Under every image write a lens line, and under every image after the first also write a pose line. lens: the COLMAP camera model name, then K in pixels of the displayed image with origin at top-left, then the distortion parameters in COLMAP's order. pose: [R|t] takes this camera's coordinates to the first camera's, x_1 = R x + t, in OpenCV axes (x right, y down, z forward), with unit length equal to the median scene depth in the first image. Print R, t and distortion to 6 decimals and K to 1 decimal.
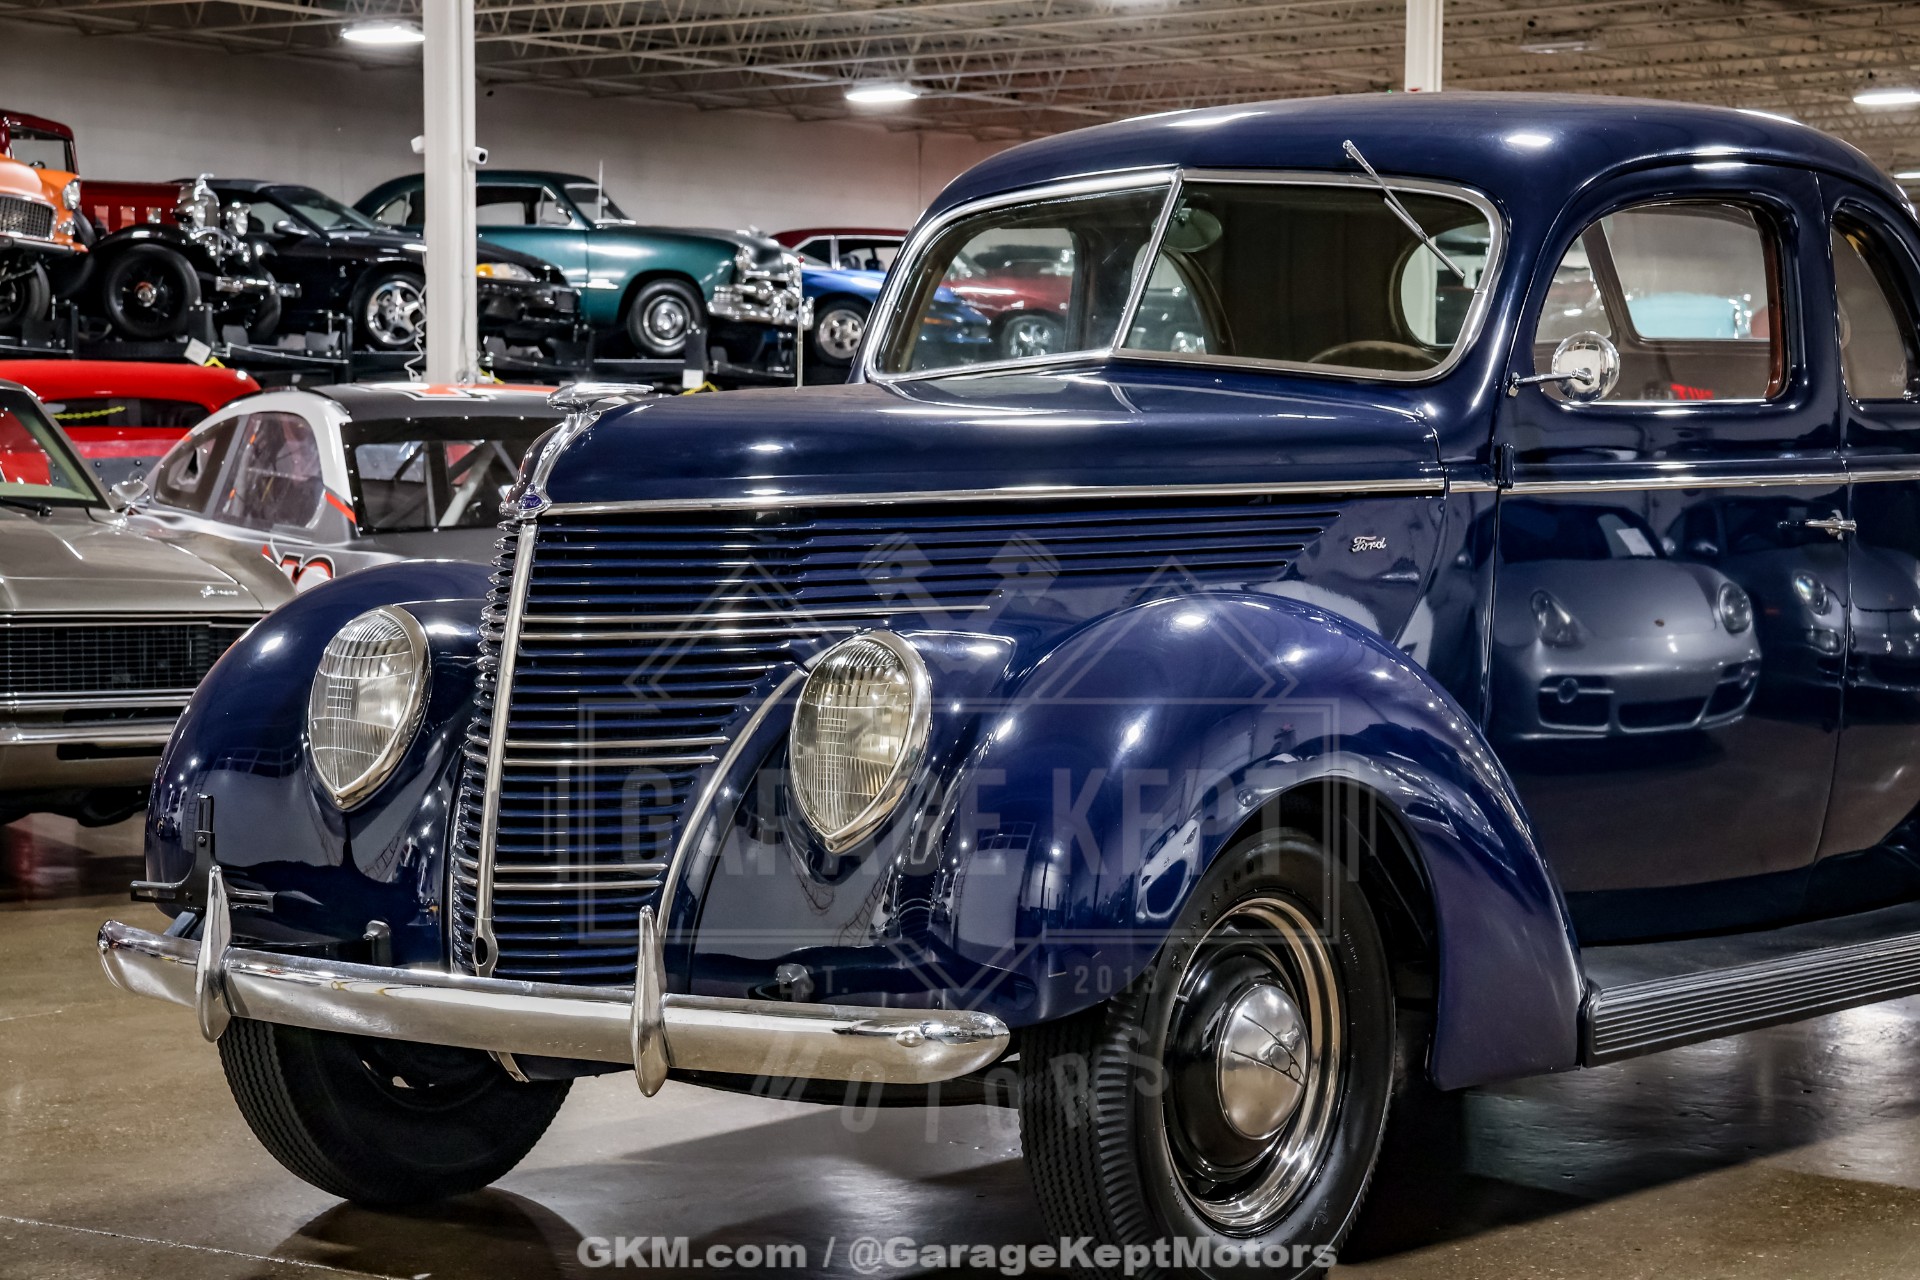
lens RADIAL K [[3816.5, 0, 953.2], [0, 3816.5, 645.0], [0, 0, 1]] dist [0.279324, 0.000000]
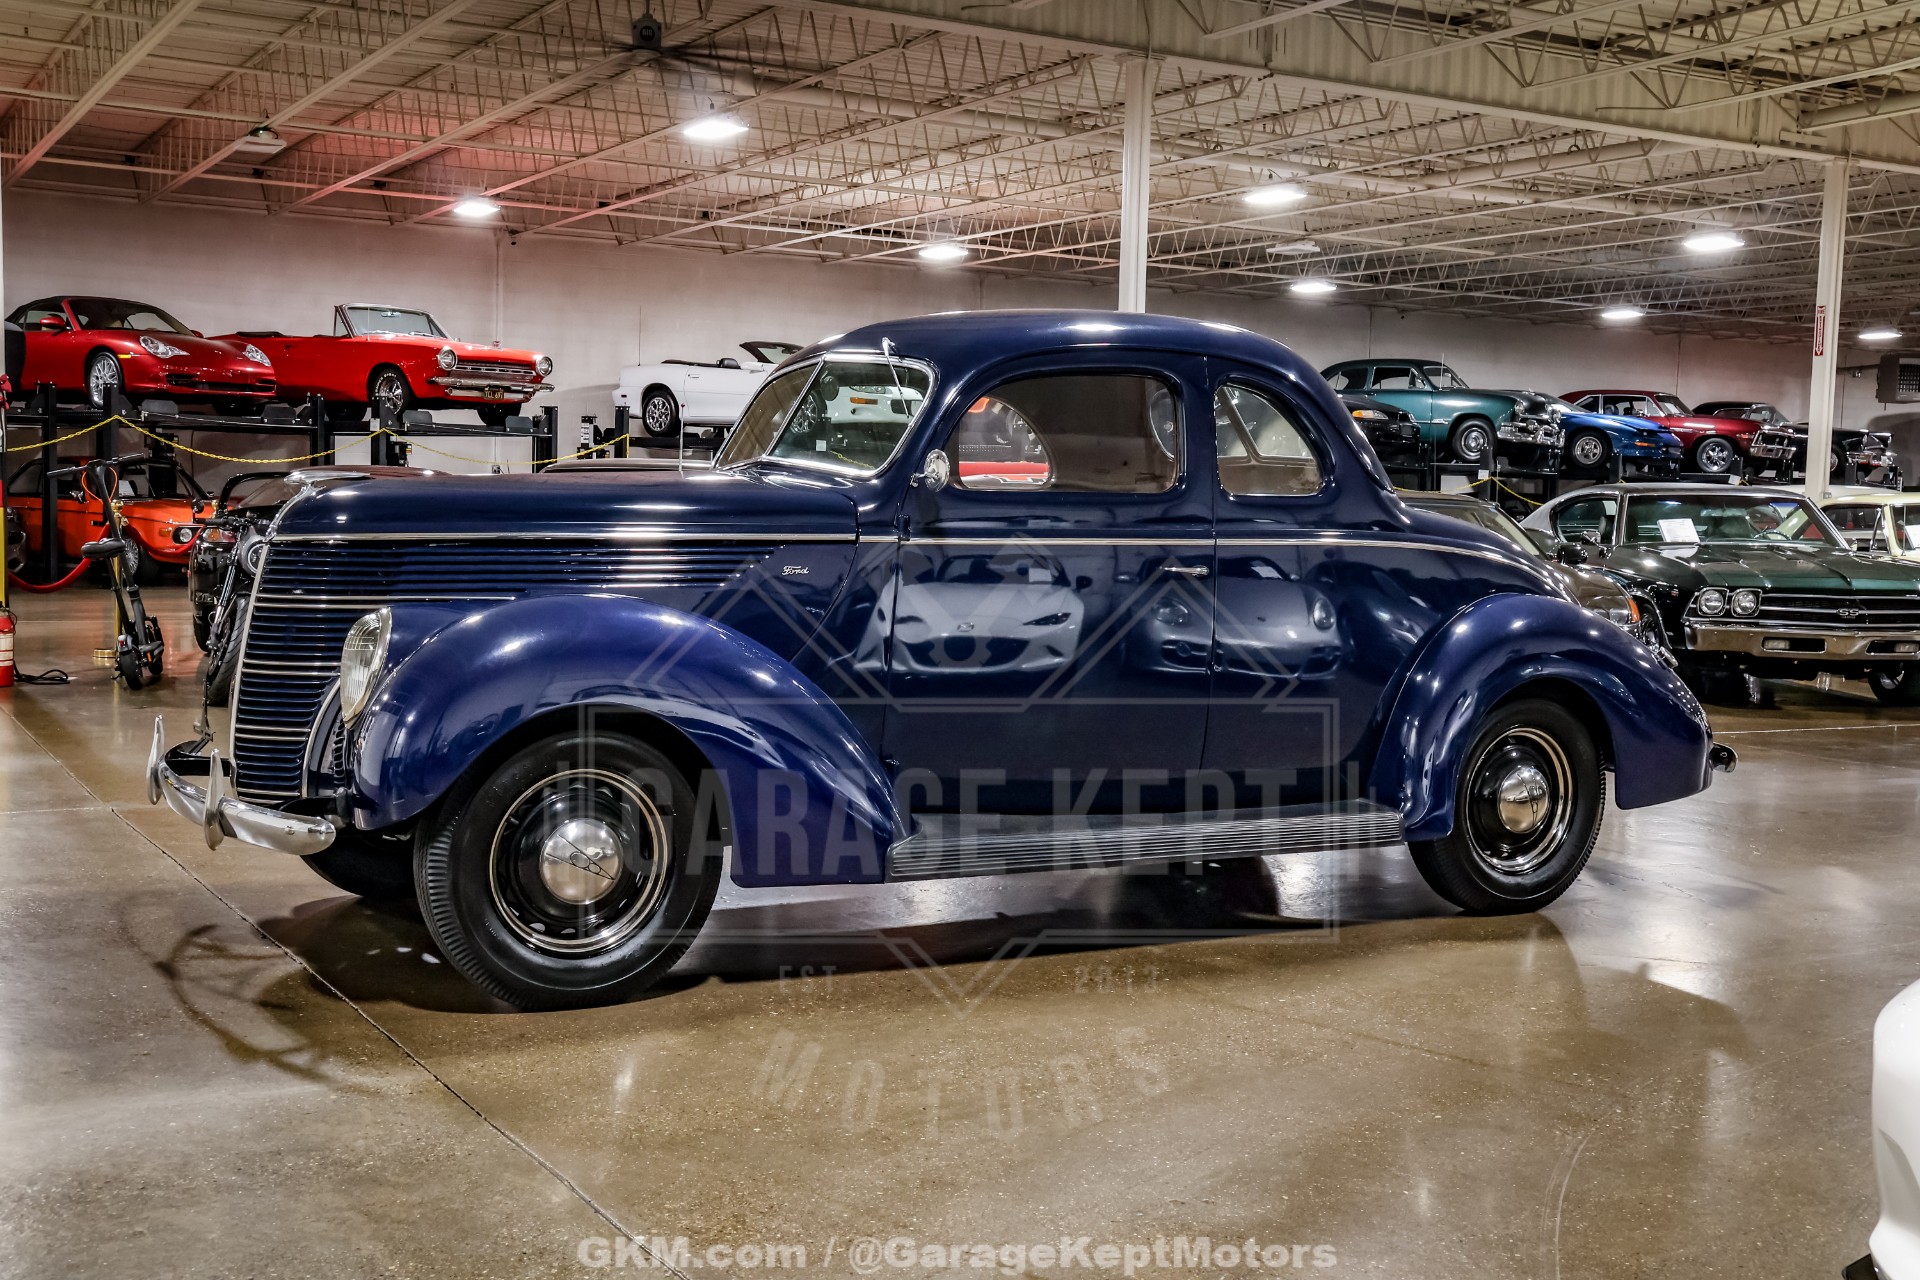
lens RADIAL K [[2058.6, 0, 955.0], [0, 2058.6, 630.4], [0, 0, 1]] dist [0.001880, 0.000000]
pose [[0.920151, 0.043078, -0.389187, 0.312485], [-0.040159, 0.999071, 0.015636, -0.009904], [0.389499, 0.001242, 0.921026, 0.101533]]
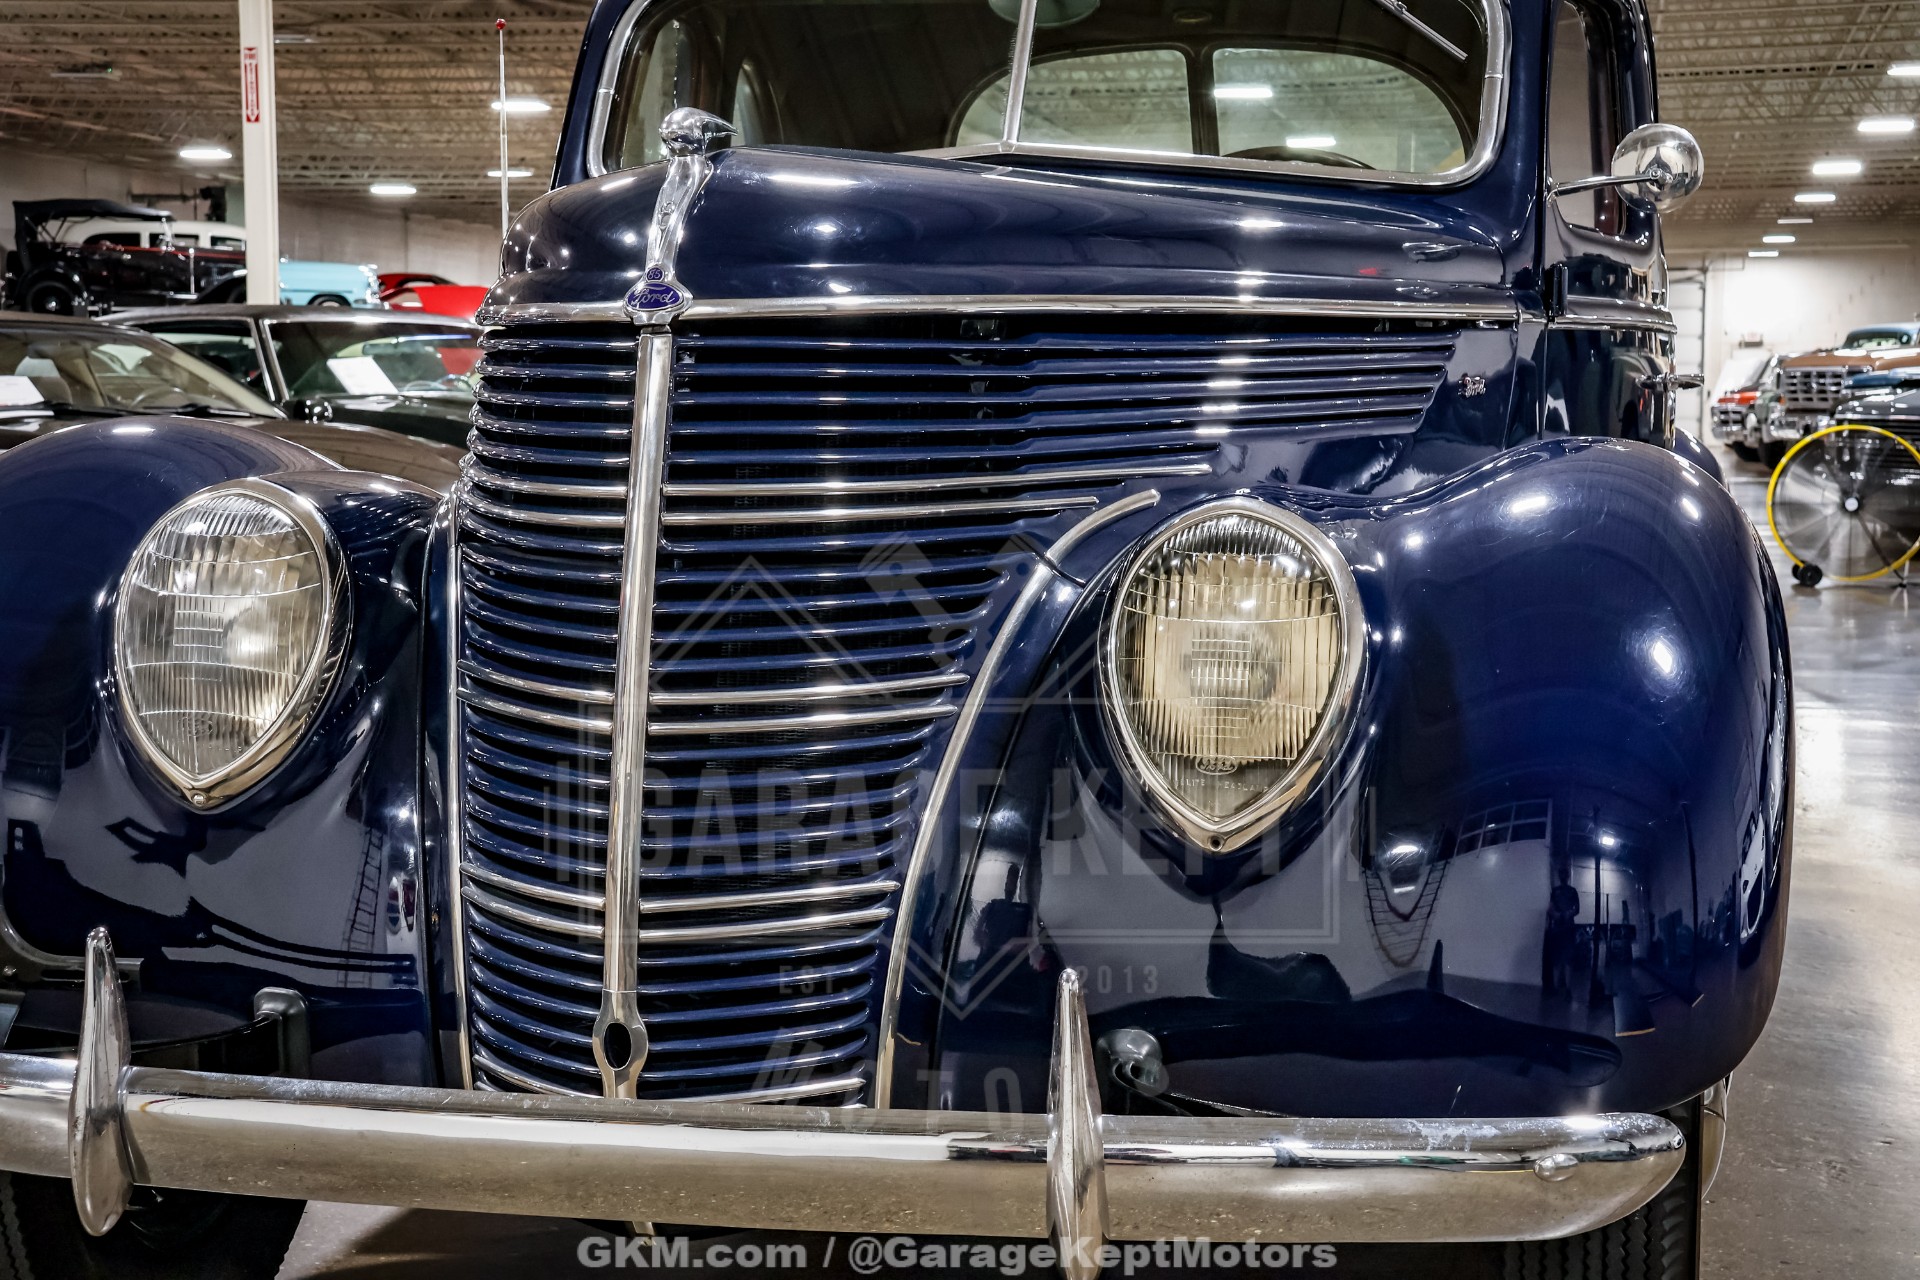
lens RADIAL K [[2993.8, 0, 950.7], [0, 2993.8, 627.1], [0, 0, 1]] dist [0.168423, 0.000000]
pose [[0.913669, -0.028450, 0.405463, -0.136474], [0.018043, 0.999403, 0.029467, 0.000880], [-0.406059, -0.019607, 0.913637, 0.284695]]
